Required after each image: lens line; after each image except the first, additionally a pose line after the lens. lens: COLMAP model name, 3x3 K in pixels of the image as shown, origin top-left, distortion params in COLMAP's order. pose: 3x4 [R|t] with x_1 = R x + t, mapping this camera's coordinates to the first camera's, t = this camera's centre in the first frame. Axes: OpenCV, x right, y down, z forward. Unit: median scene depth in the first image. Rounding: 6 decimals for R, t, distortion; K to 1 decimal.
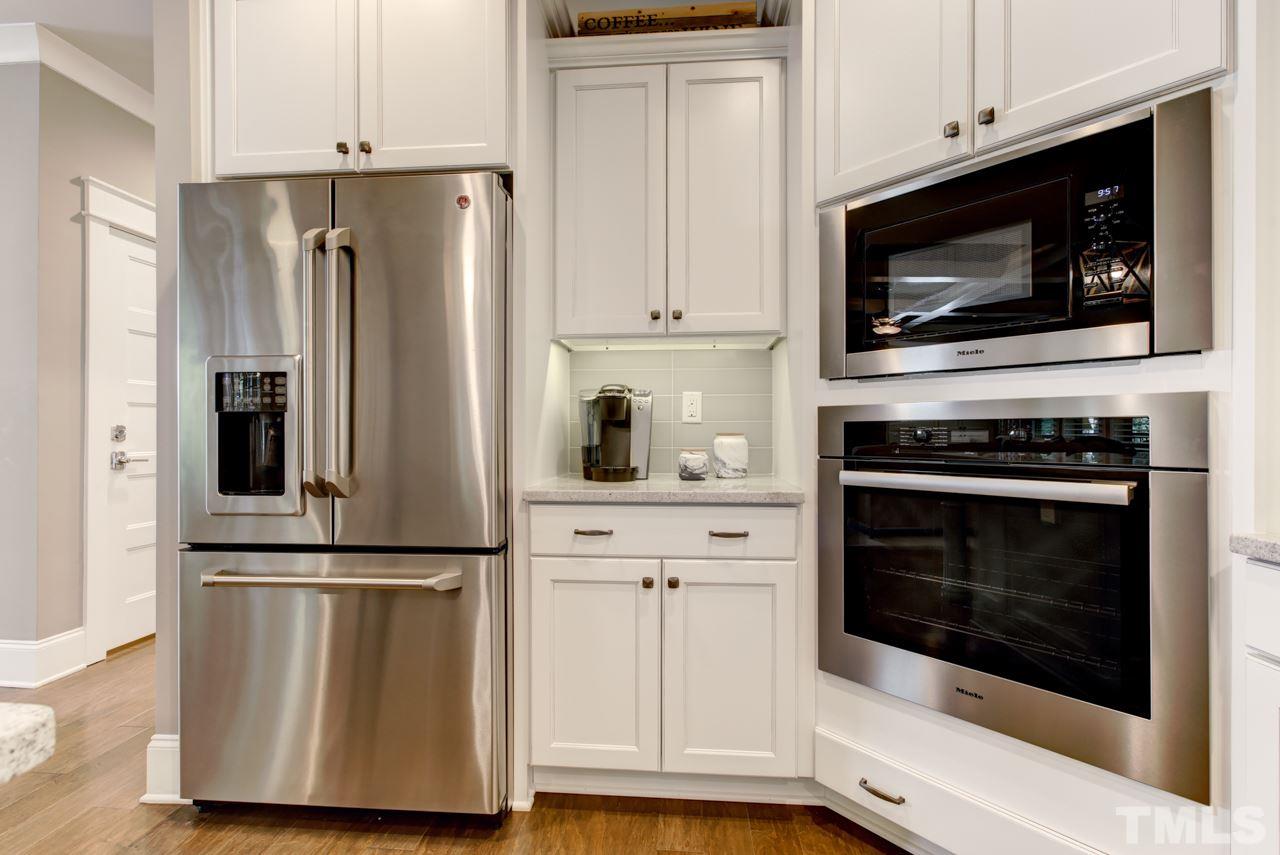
lens RADIAL K [[576.0, 0, 638.6], [0, 576.0, 428.5], [0, 0, 1]] dist [-0.007937, 0.000763]
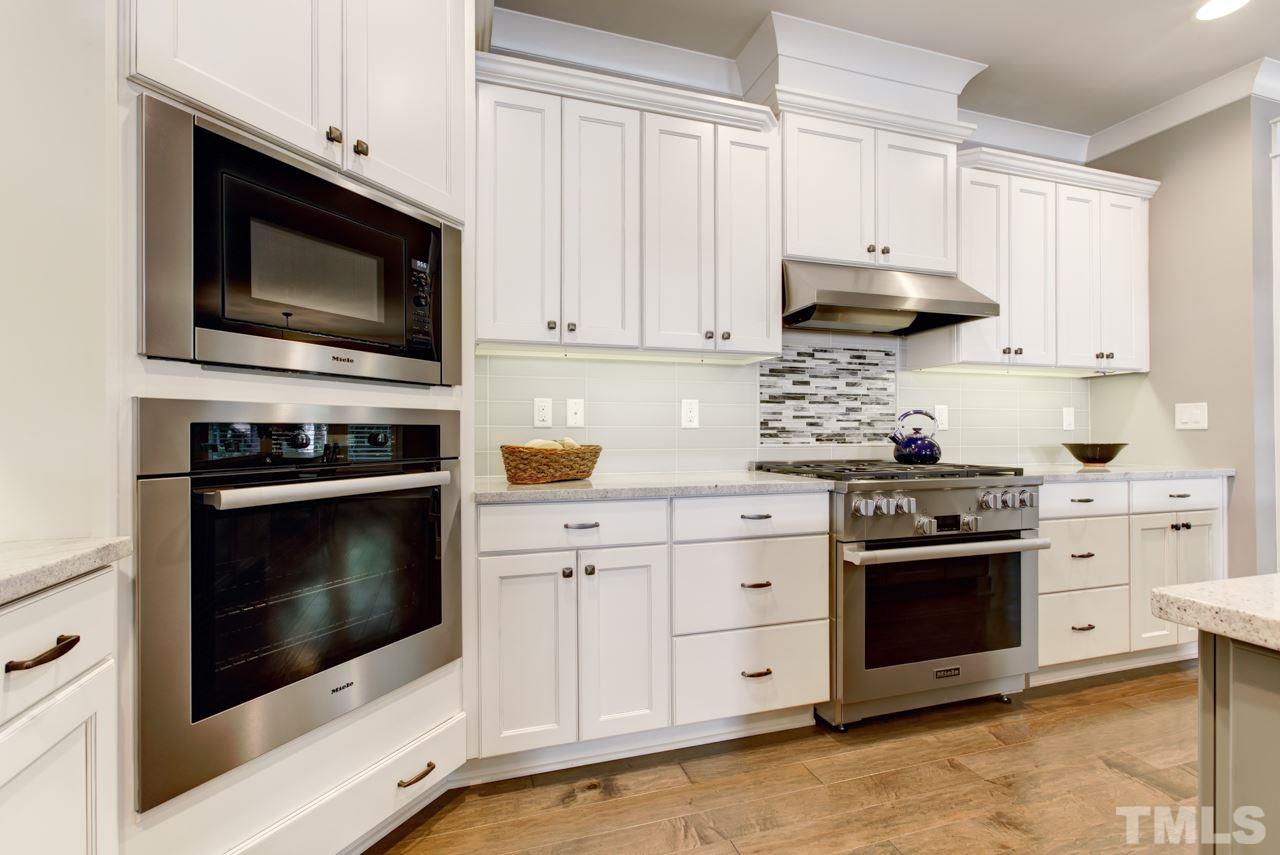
lens RADIAL K [[576.0, 0, 635.1], [0, 576.0, 430.6], [0, 0, 1]] dist [-0.007937, 0.000763]
pose [[-0.384488, 0.003897, 0.923122, -0.467080], [-0.001094, 0.999988, -0.004677, 0.000297], [-0.923129, -0.002808, -0.384479, 0.725342]]
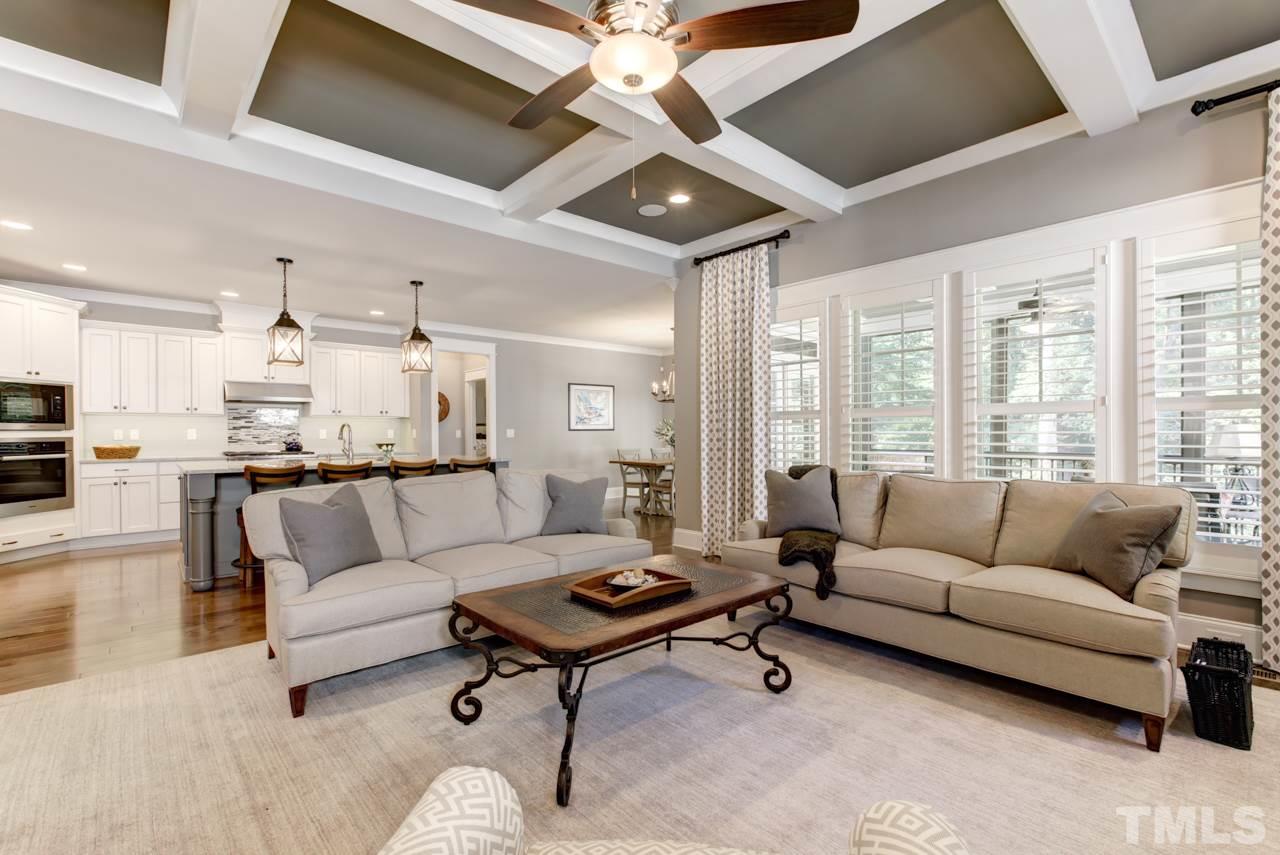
lens RADIAL K [[576.0, 0, 647.8], [0, 576.0, 432.8], [0, 0, 1]] dist [-0.007937, 0.000763]
pose [[-0.728834, 0.000847, 0.684689, -4.531829], [0.000750, 1.000000, -0.000438, -0.060983], [-0.684690, 0.000194, -0.728835, 0.765403]]
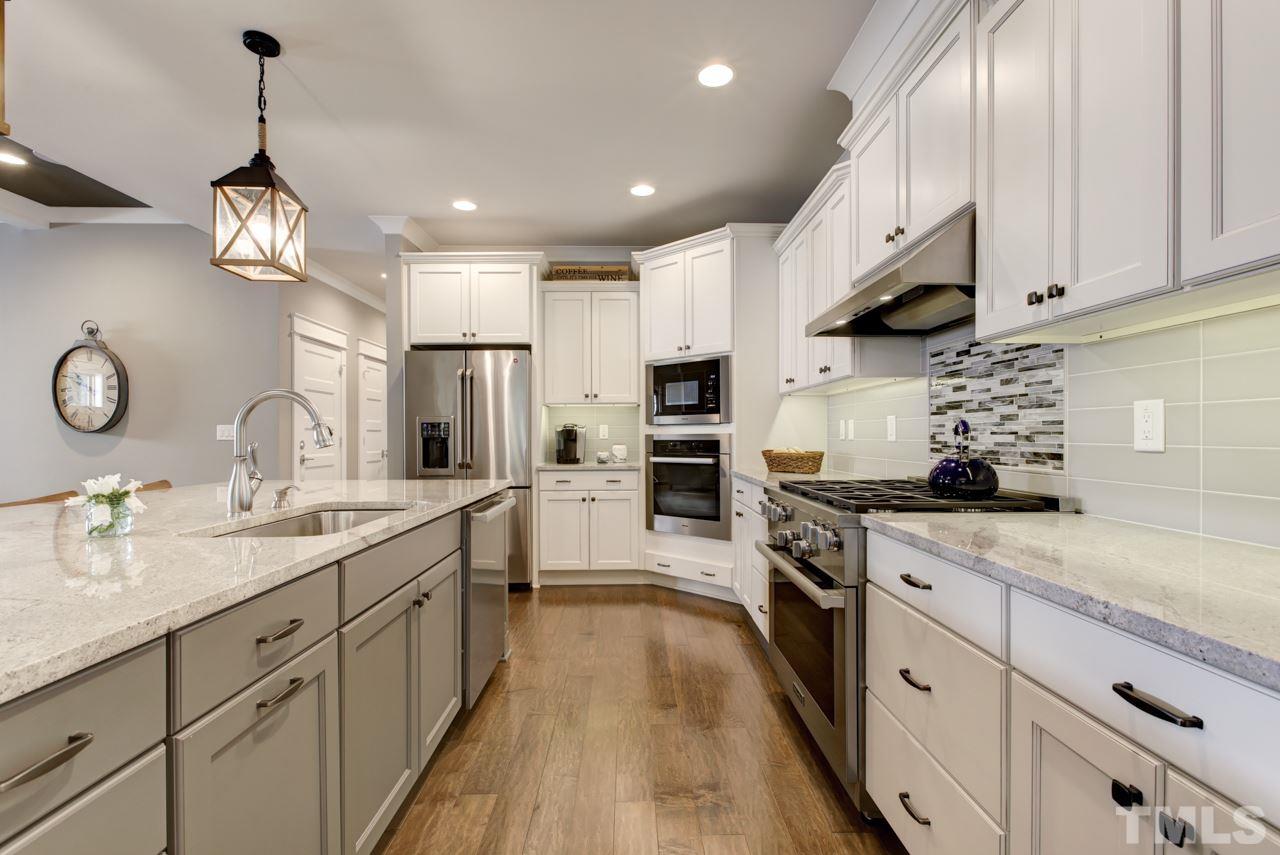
lens RADIAL K [[576.0, 0, 642.2], [0, 576.0, 436.6], [0, 0, 1]] dist [-0.007937, 0.000763]
pose [[0.993808, -0.004545, 0.111021, -0.011407], [0.003987, 0.999978, 0.005254, -0.042135], [-0.111043, -0.004779, 0.993804, -1.733277]]
